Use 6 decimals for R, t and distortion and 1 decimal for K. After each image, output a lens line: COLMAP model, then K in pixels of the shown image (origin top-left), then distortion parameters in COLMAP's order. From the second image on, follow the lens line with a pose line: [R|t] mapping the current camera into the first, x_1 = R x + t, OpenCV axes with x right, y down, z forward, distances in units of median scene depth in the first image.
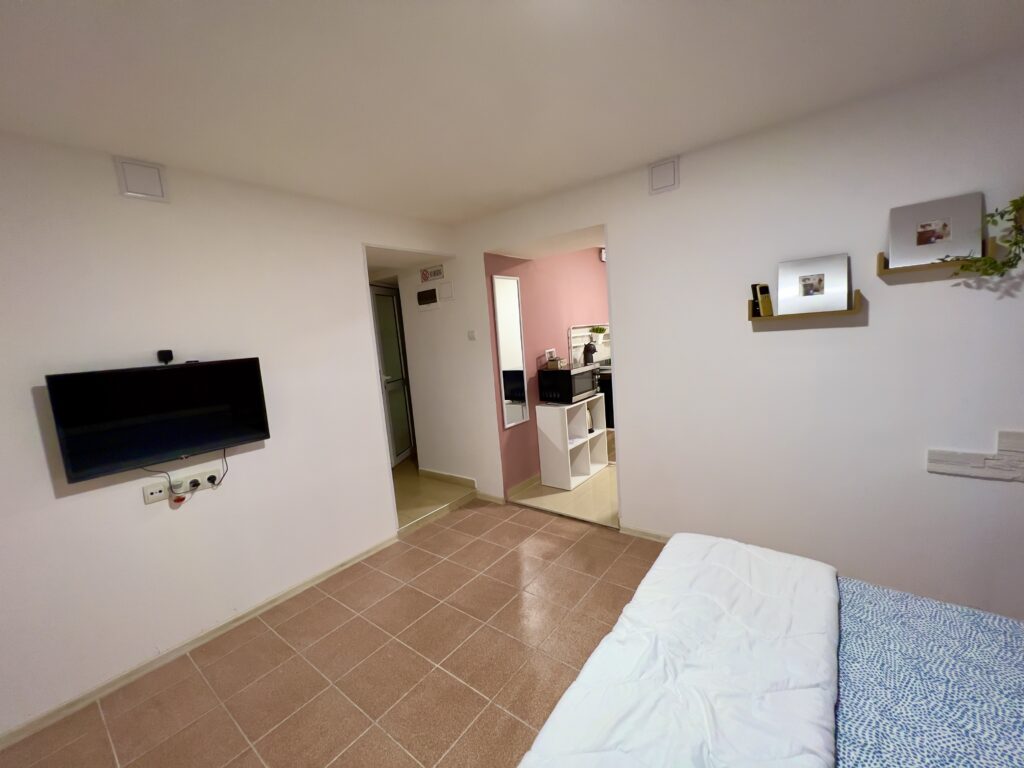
lens RADIAL K [[410.5, 0, 512.0], [0, 410.5, 384.0], [0, 0, 1]] dist [-0.001527, 0.000020]
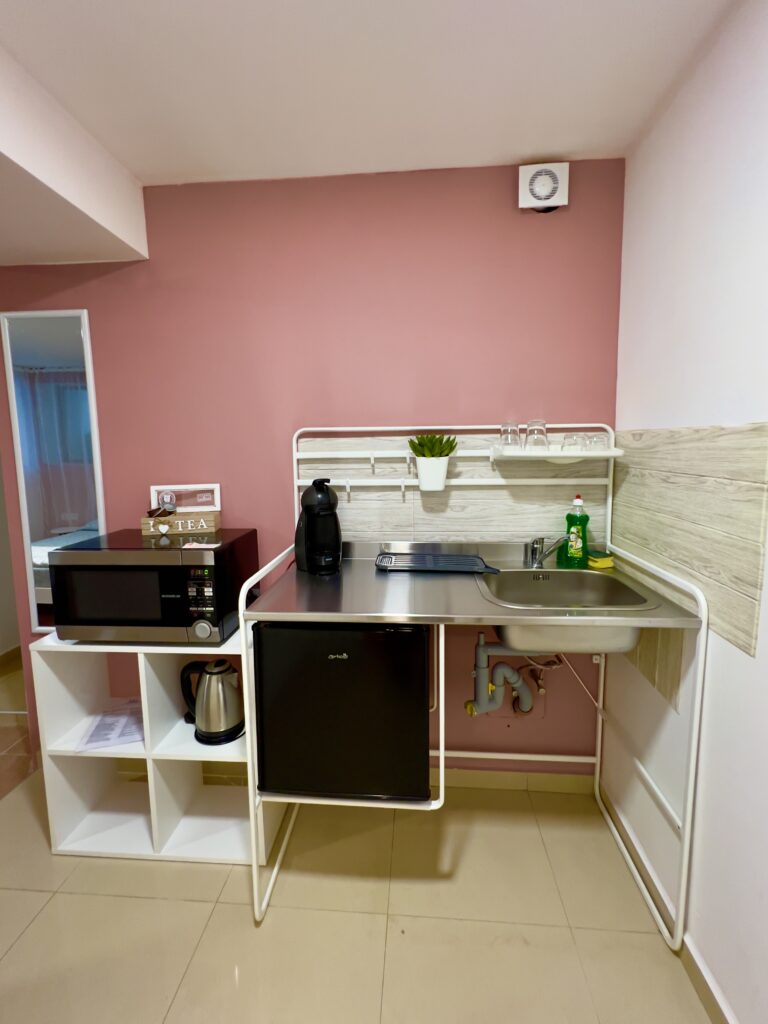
lens RADIAL K [[410.5, 0, 388.1], [0, 410.5, 492.1], [0, 0, 1]] dist [-0.001527, 0.000020]
pose [[0.559741, 0.155229, -0.813998, 0.470123], [-0.131467, 0.986492, 0.097721, -0.128968], [0.818172, 0.052315, 0.572588, 0.846142]]
